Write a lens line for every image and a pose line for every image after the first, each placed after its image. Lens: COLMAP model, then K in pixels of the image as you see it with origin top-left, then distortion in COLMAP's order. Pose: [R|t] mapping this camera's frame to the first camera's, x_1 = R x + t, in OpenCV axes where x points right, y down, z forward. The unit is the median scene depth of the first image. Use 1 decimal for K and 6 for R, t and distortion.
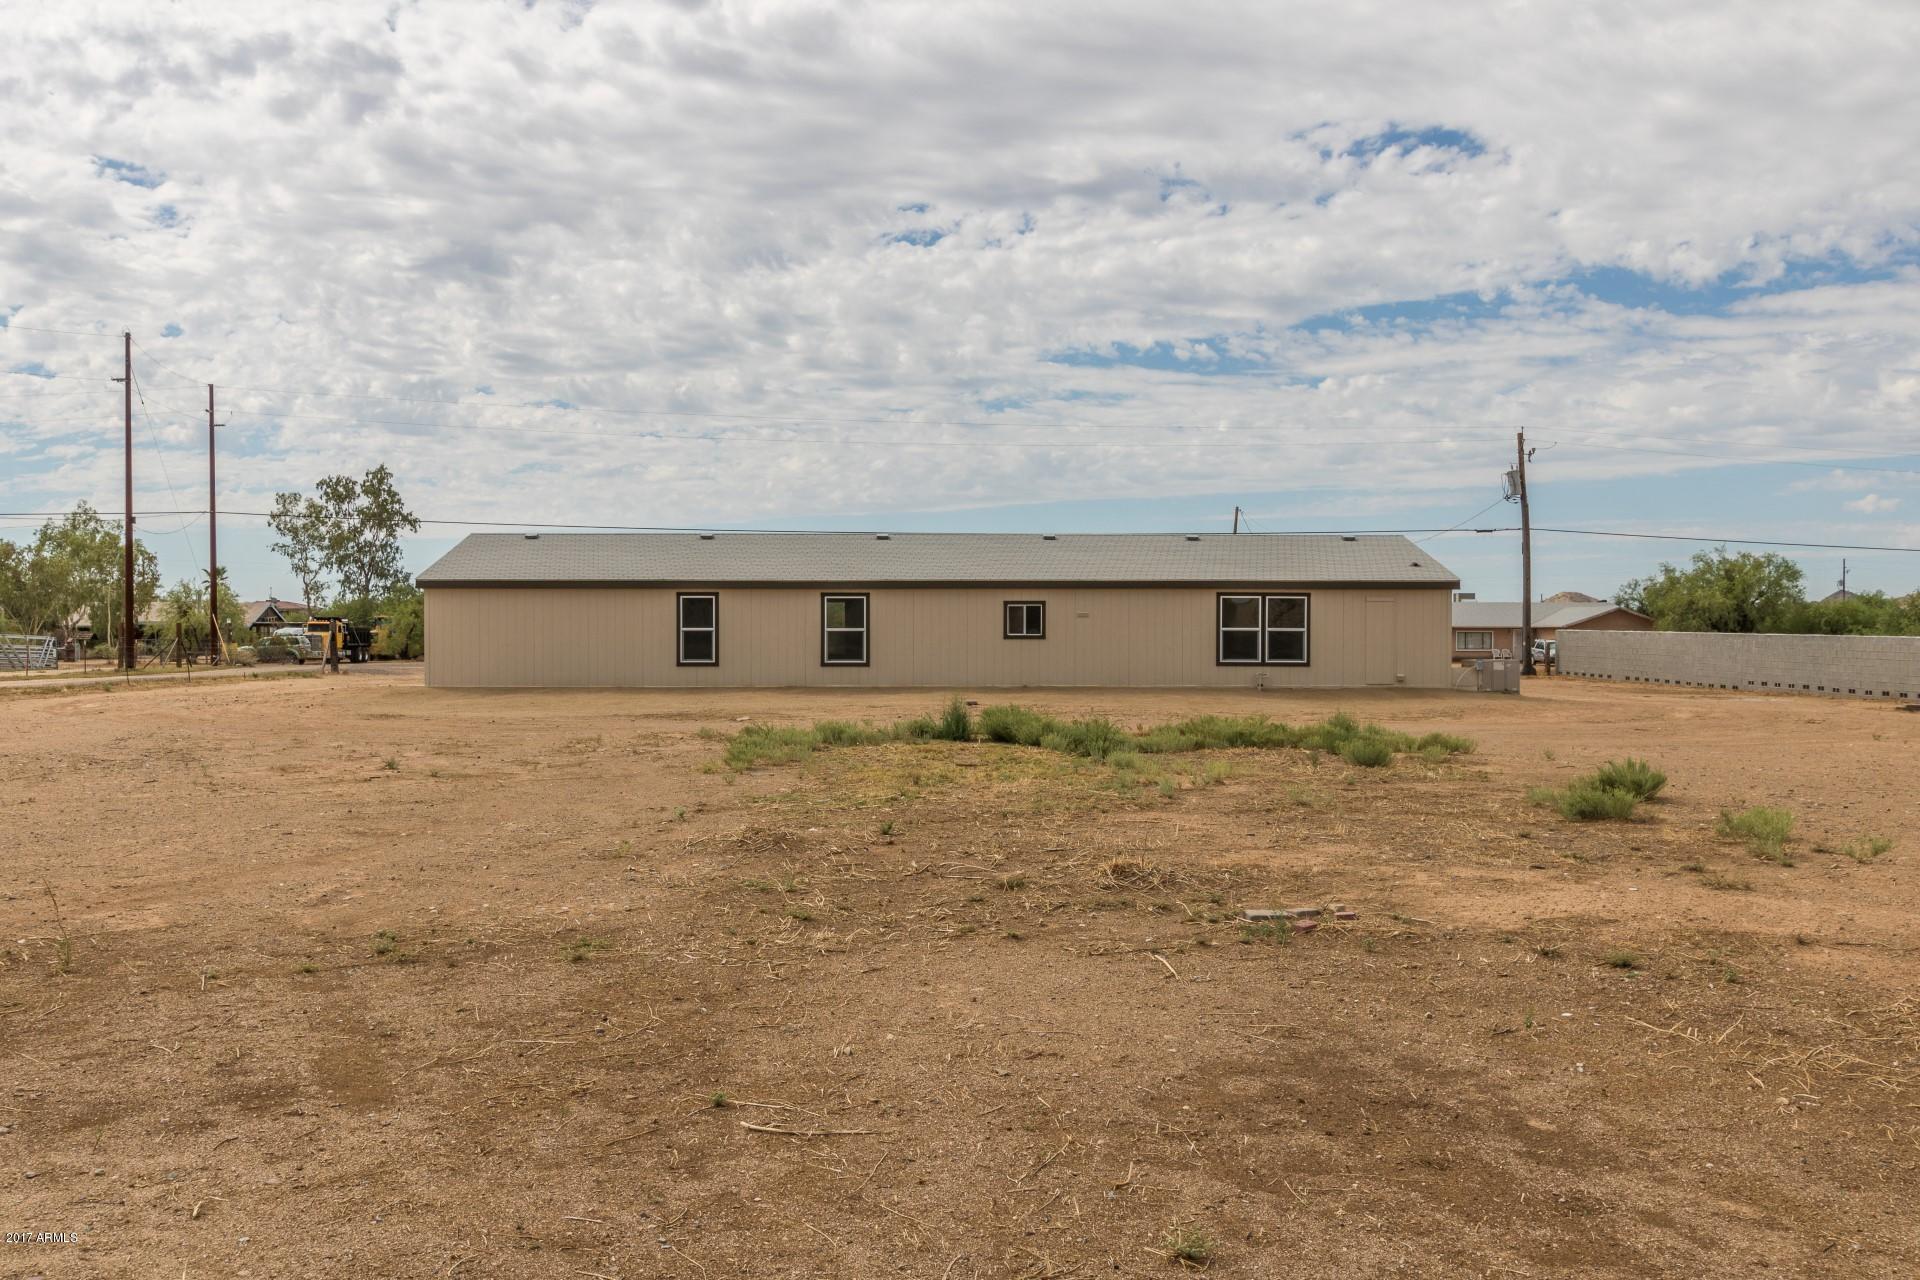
lens RADIAL K [[1716.4, 0, 959.0], [0, 1716.4, 603.5], [0, 0, 1]] dist [0.005421, -0.003281]
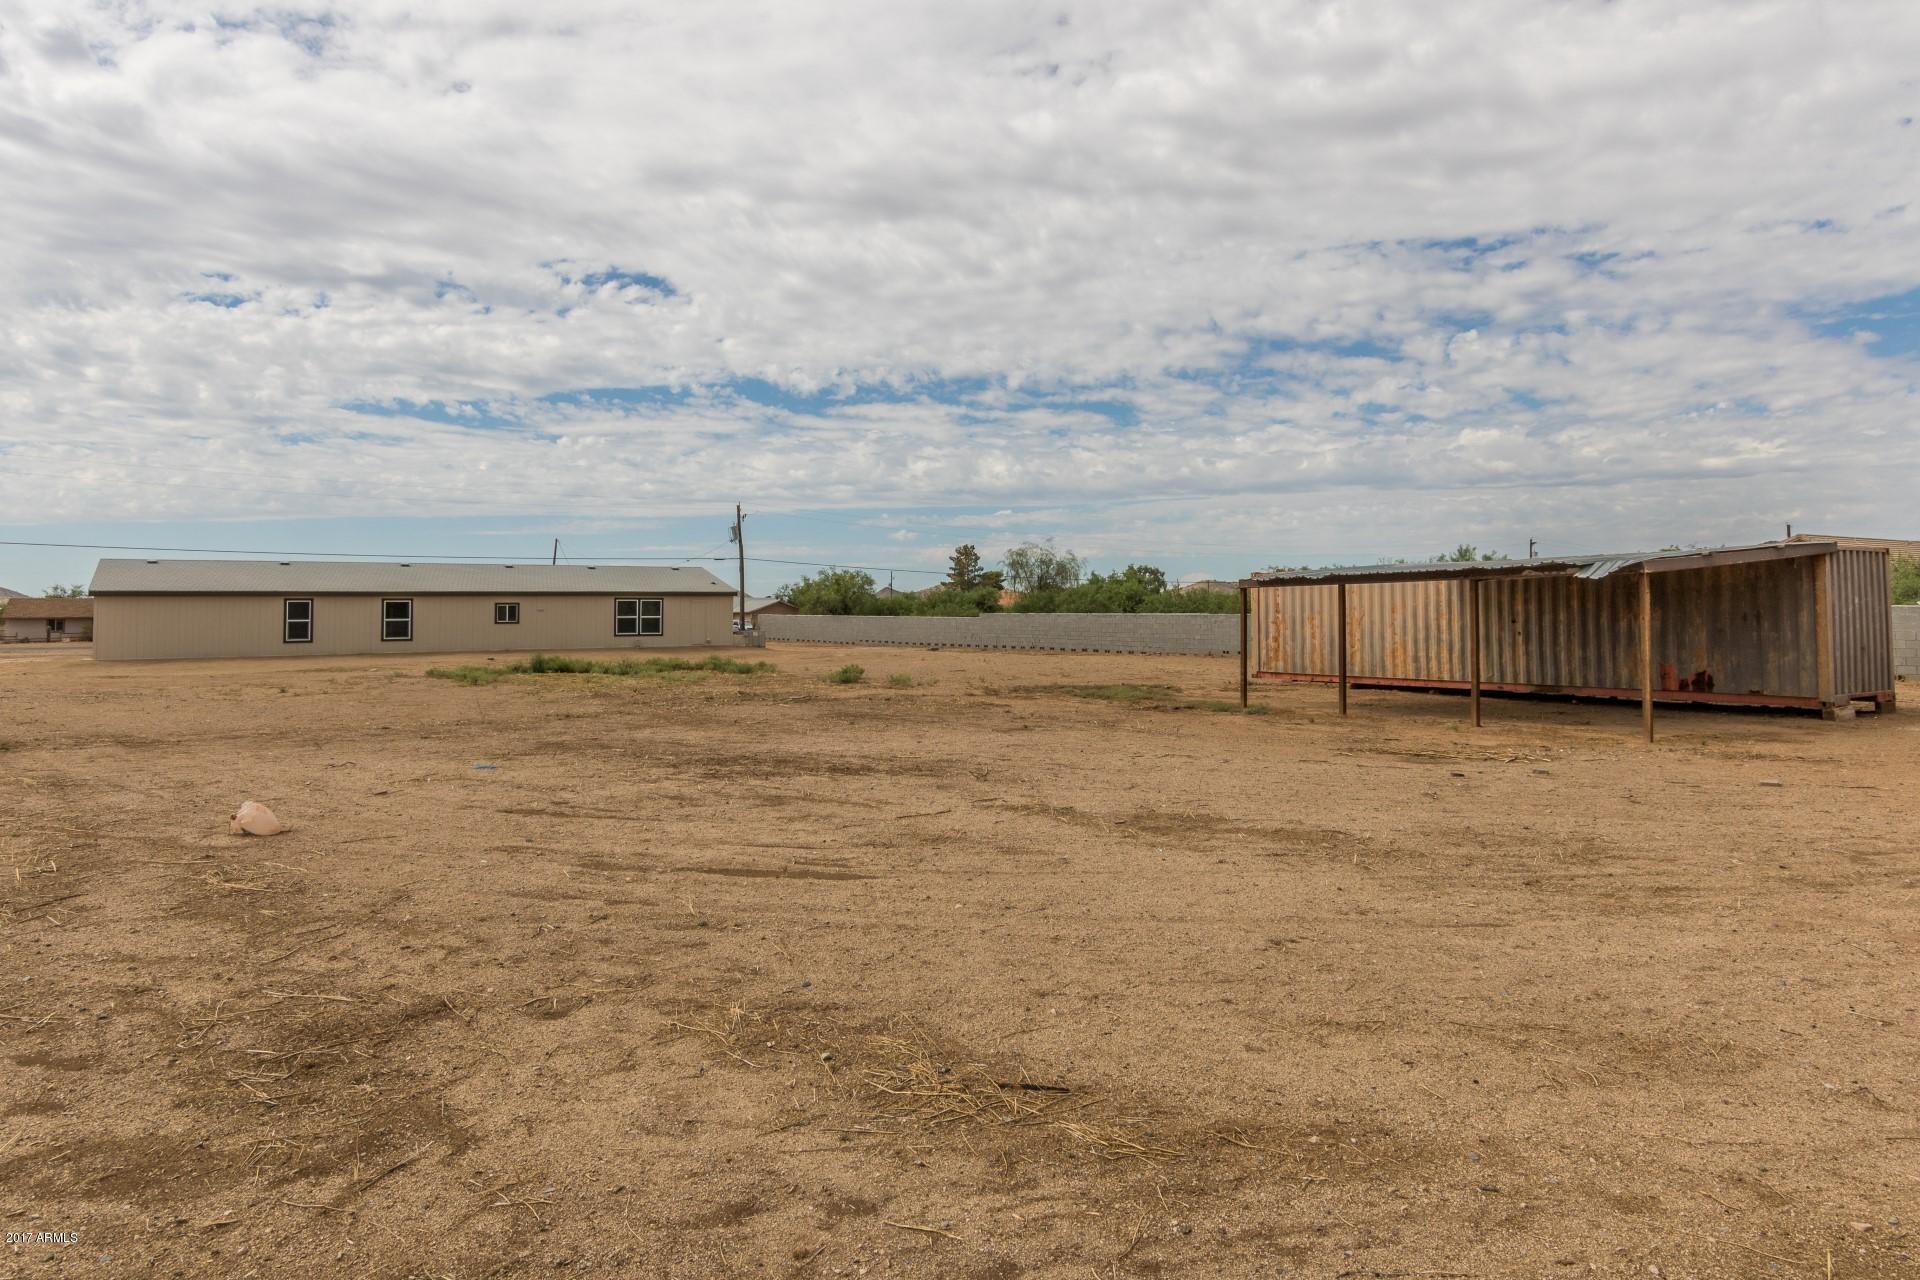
lens RADIAL K [[1443.4, 0, 960.2], [0, 1443.4, 586.9], [0, 0, 1]] dist [0.000312, 0.000172]
pose [[0.859497, -0.000273, 0.511140, -0.114981], [0.001128, 0.999998, -0.001363, -0.005460], [-0.511139, 0.001748, 0.859496, -0.193587]]
